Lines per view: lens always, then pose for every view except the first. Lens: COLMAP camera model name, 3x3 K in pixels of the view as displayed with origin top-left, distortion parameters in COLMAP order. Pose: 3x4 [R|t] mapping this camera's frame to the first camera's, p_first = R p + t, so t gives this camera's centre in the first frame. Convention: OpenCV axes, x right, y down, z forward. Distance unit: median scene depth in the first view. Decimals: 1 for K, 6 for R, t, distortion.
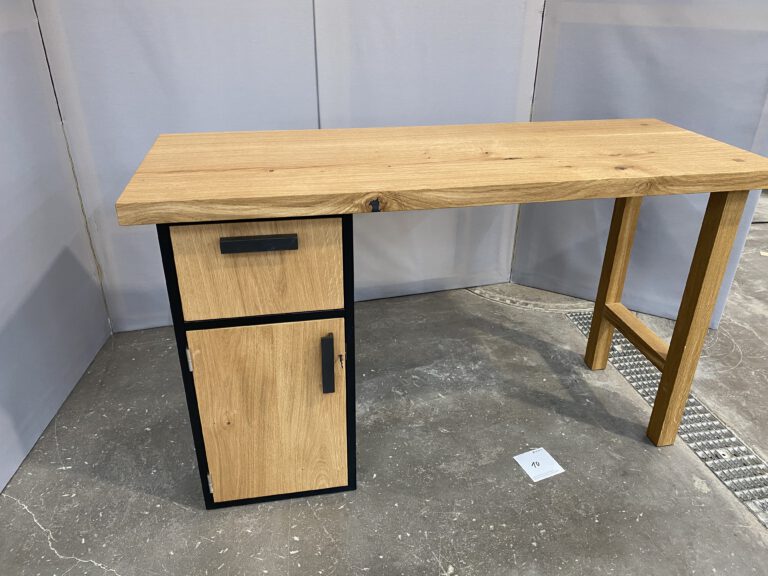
lens RADIAL K [[590.4, 0, 381.9], [0, 590.4, 286.5], [0, 0, 1]] dist [0.013726, -0.026855]
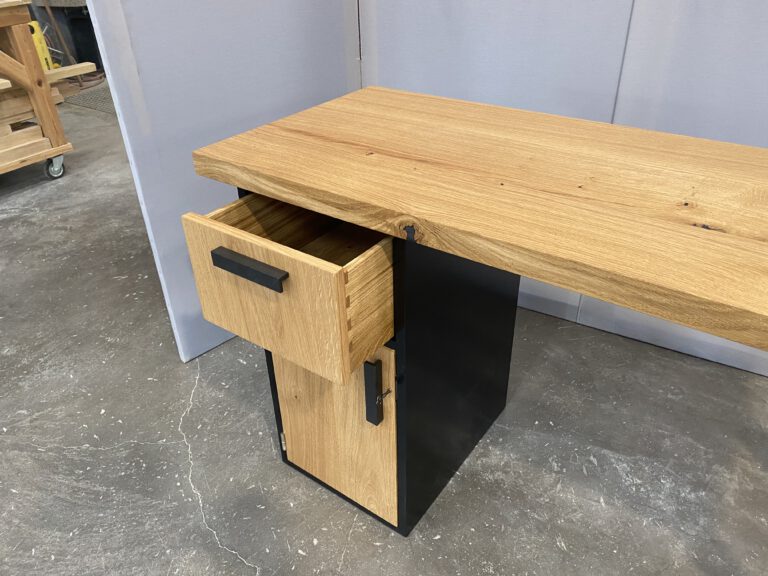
lens RADIAL K [[590.4, 0, 383.3], [0, 590.4, 289.3], [0, 0, 1]] dist [0.013726, -0.026855]
pose [[0.687996, 0.371142, -0.623630, 0.364988], [-0.305420, 0.927604, 0.215104, -0.178729], [0.658316, 0.042479, 0.751542, 0.349503]]
